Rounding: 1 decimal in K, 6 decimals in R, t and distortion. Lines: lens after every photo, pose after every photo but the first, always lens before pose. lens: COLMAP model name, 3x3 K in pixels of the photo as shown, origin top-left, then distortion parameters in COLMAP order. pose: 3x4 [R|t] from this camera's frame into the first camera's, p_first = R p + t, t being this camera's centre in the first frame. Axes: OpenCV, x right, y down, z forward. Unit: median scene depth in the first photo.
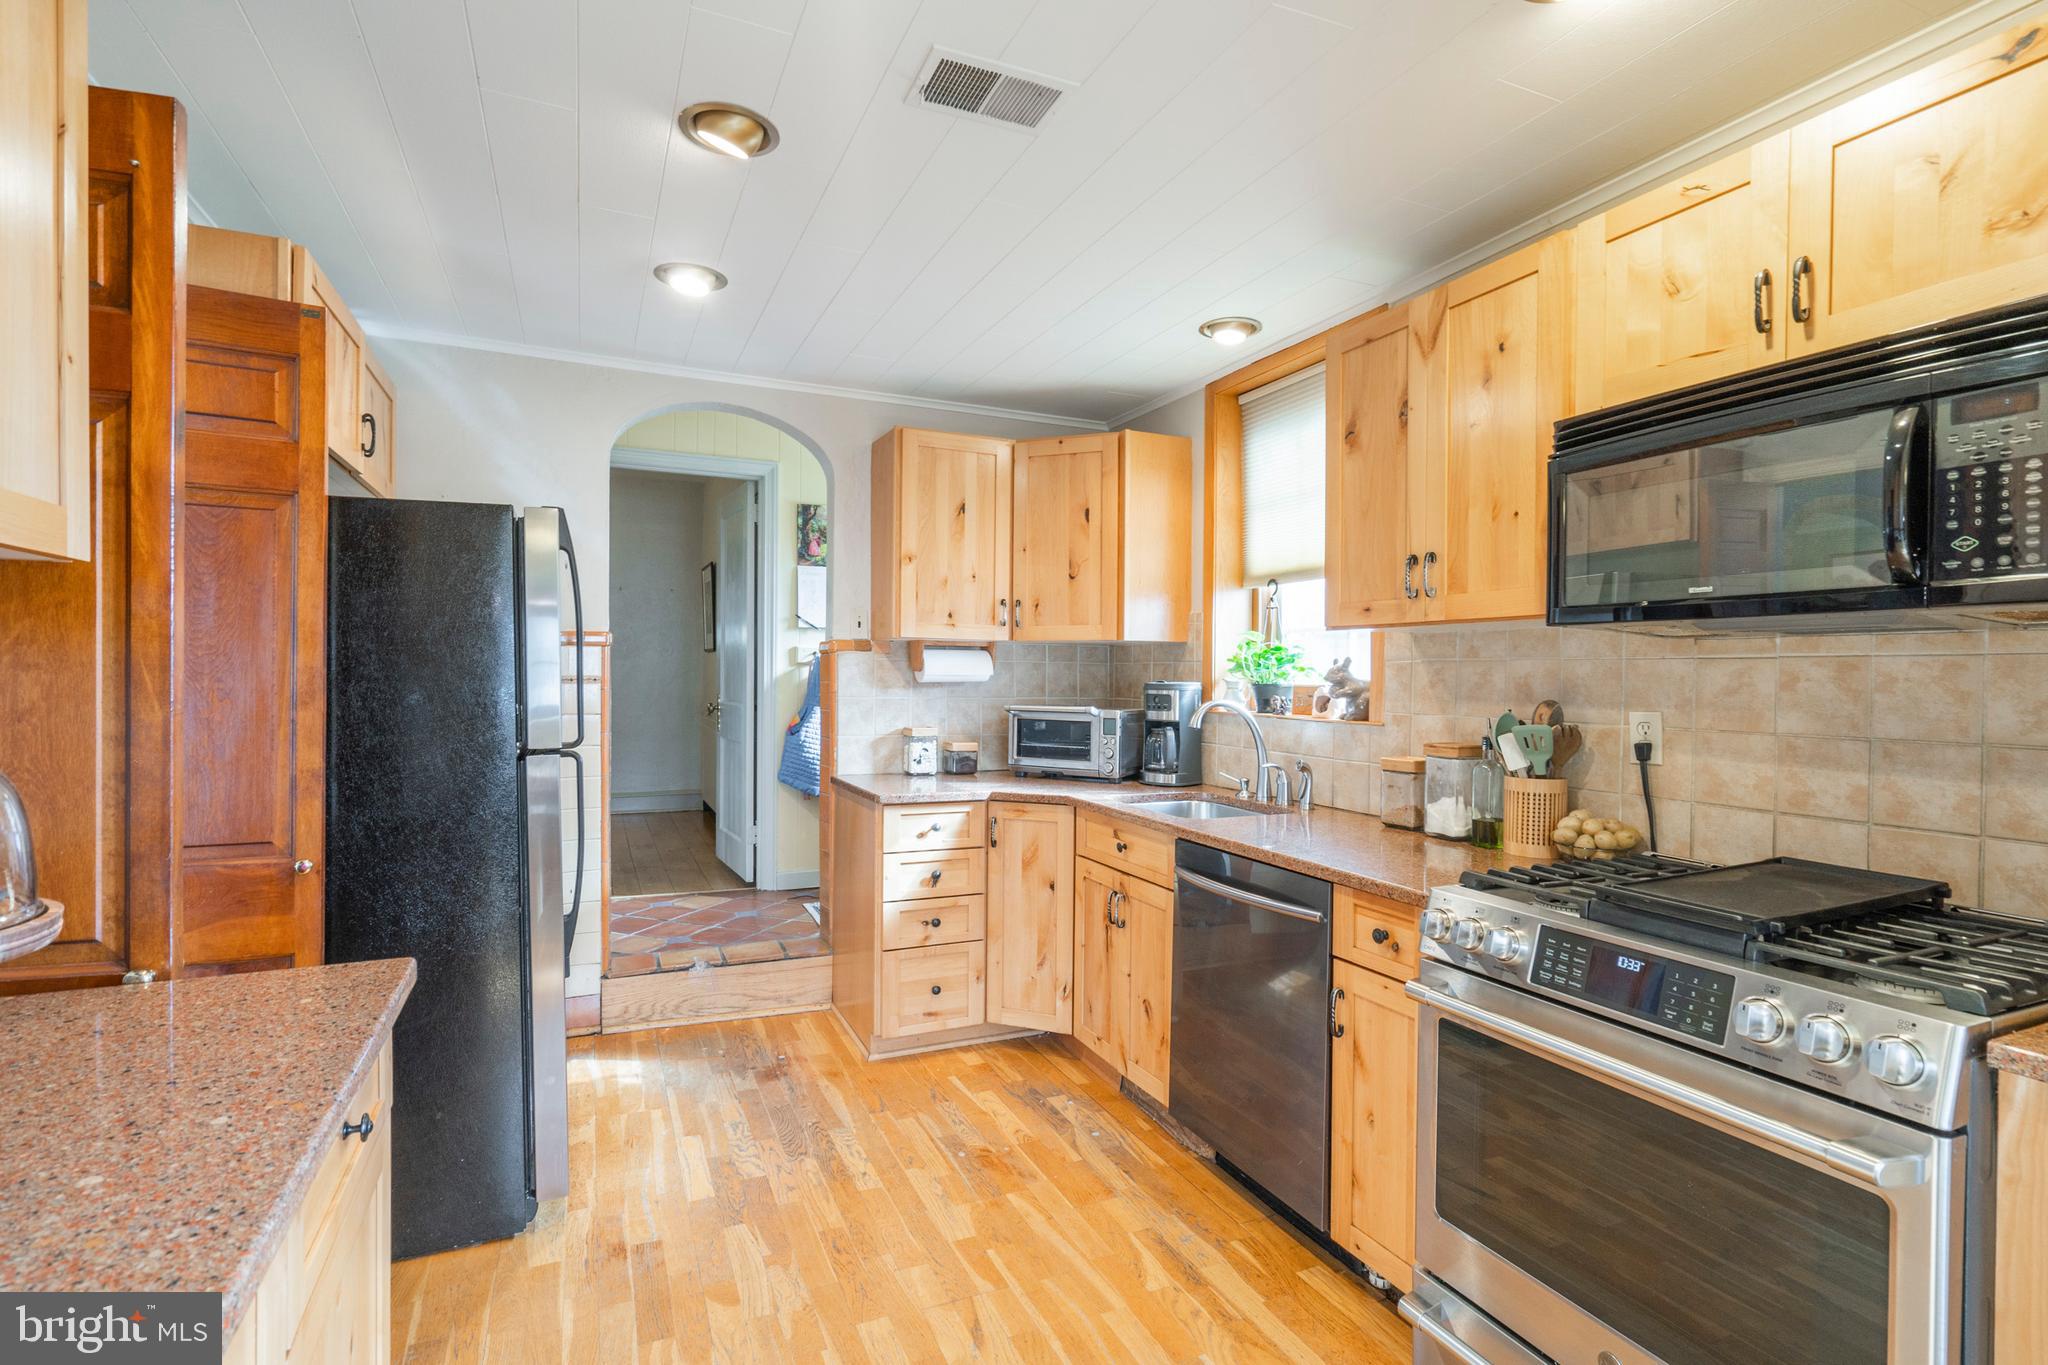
lens RADIAL K [[963.7, 0, 1024.0], [0, 963.7, 682.5], [0, 0, 1]] dist [-0.002689, 0.000675]
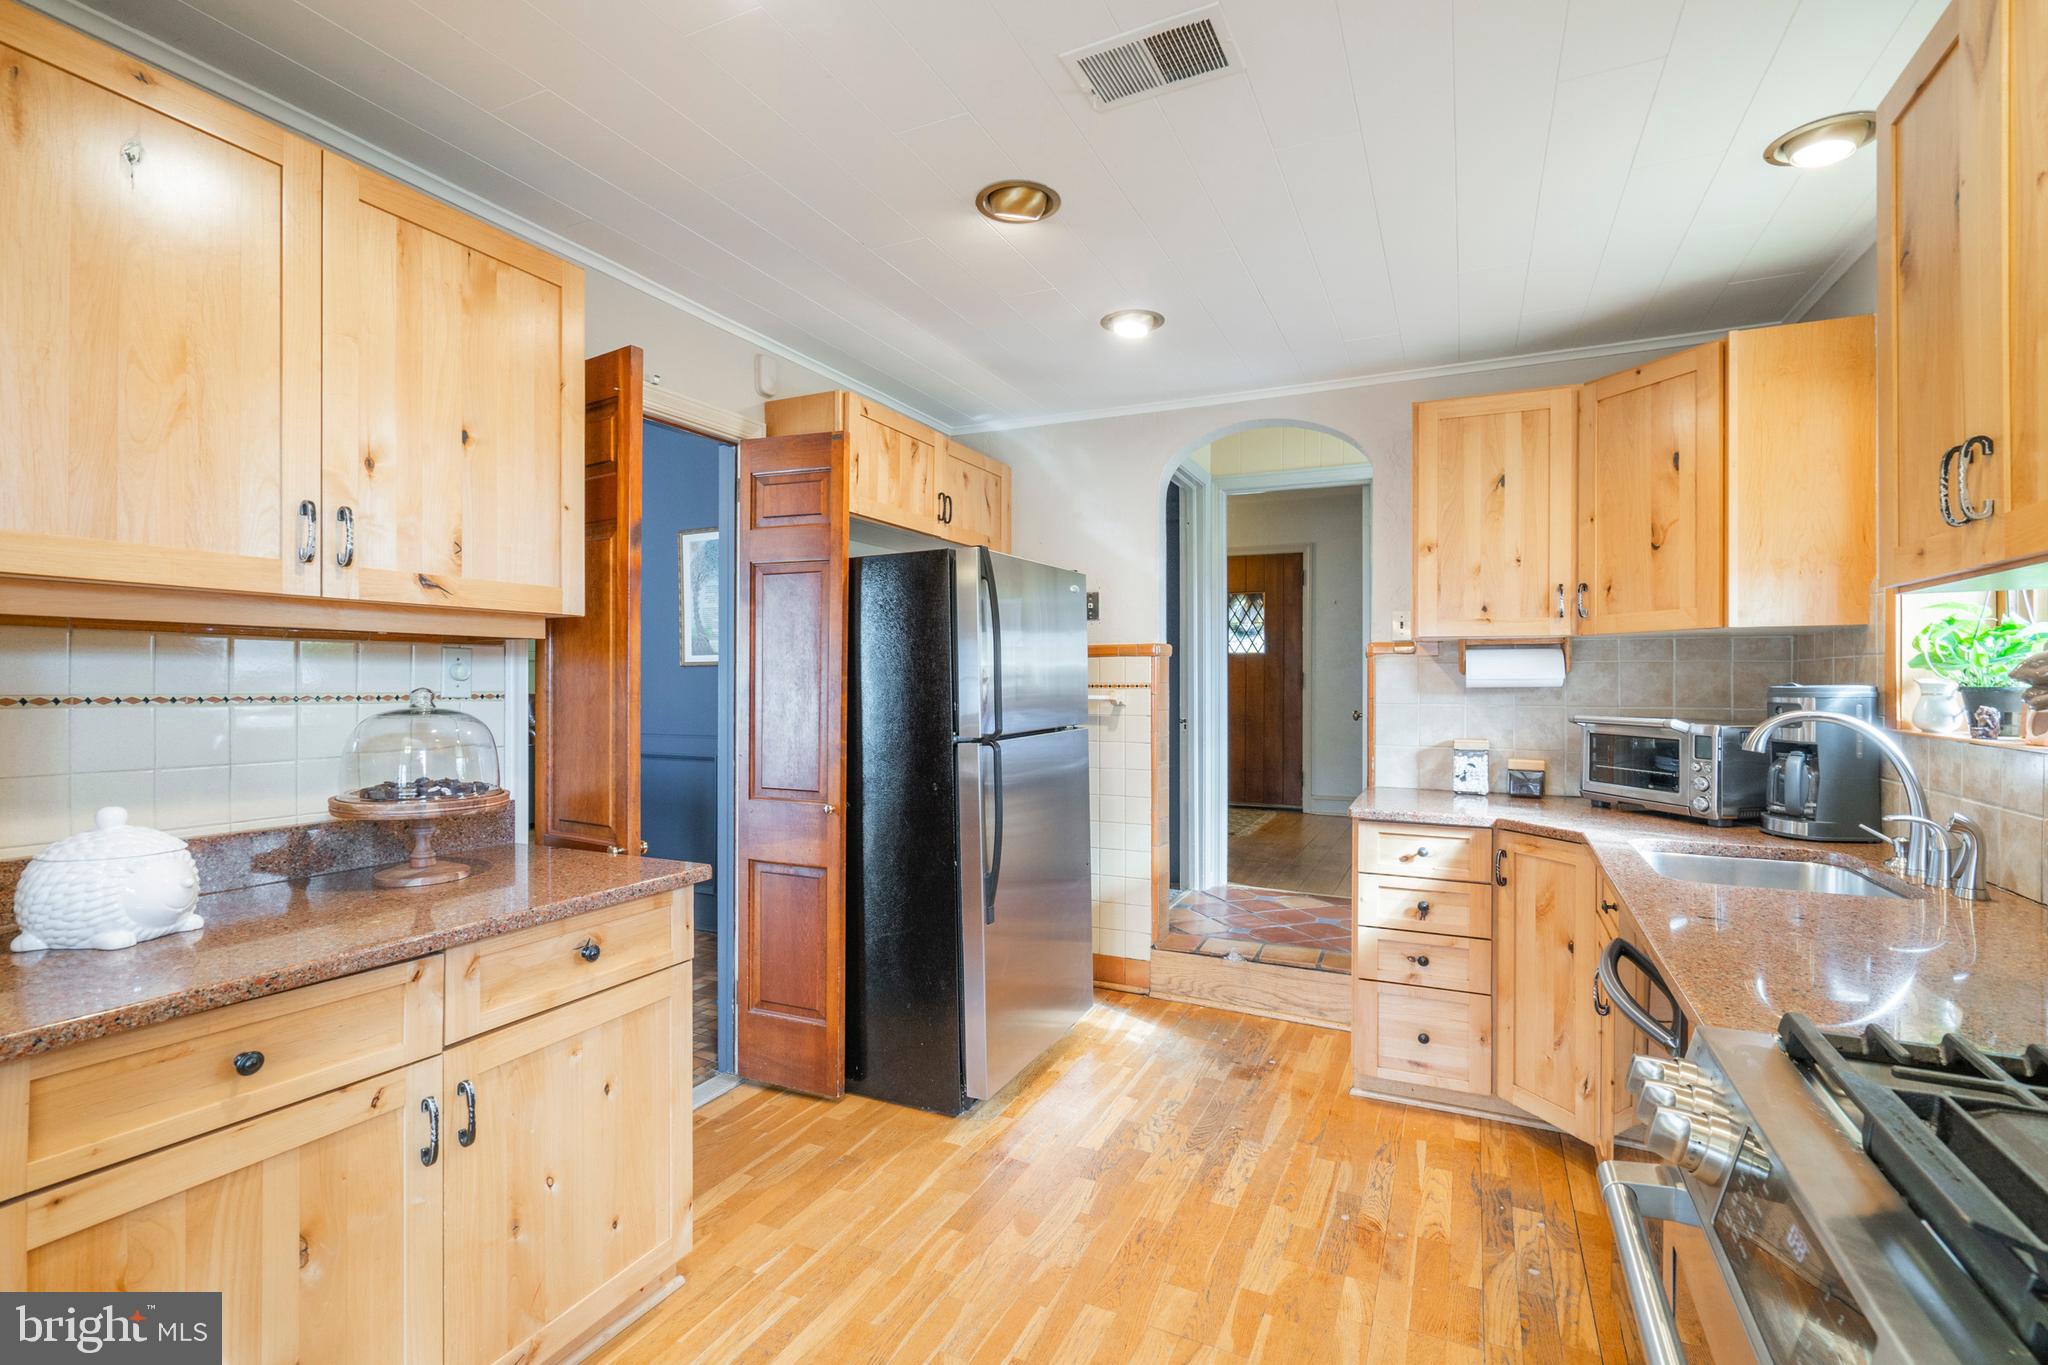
lens RADIAL K [[934.9, 0, 1018.6], [0, 934.9, 680.4], [0, 0, 1]] dist [-0.009881, 0.005194]
pose [[0.645441, -0.009192, -0.763755, 0.312659], [-0.001910, 0.999905, -0.013648, 0.006450], [0.763808, 0.010268, 0.645362, 0.165721]]
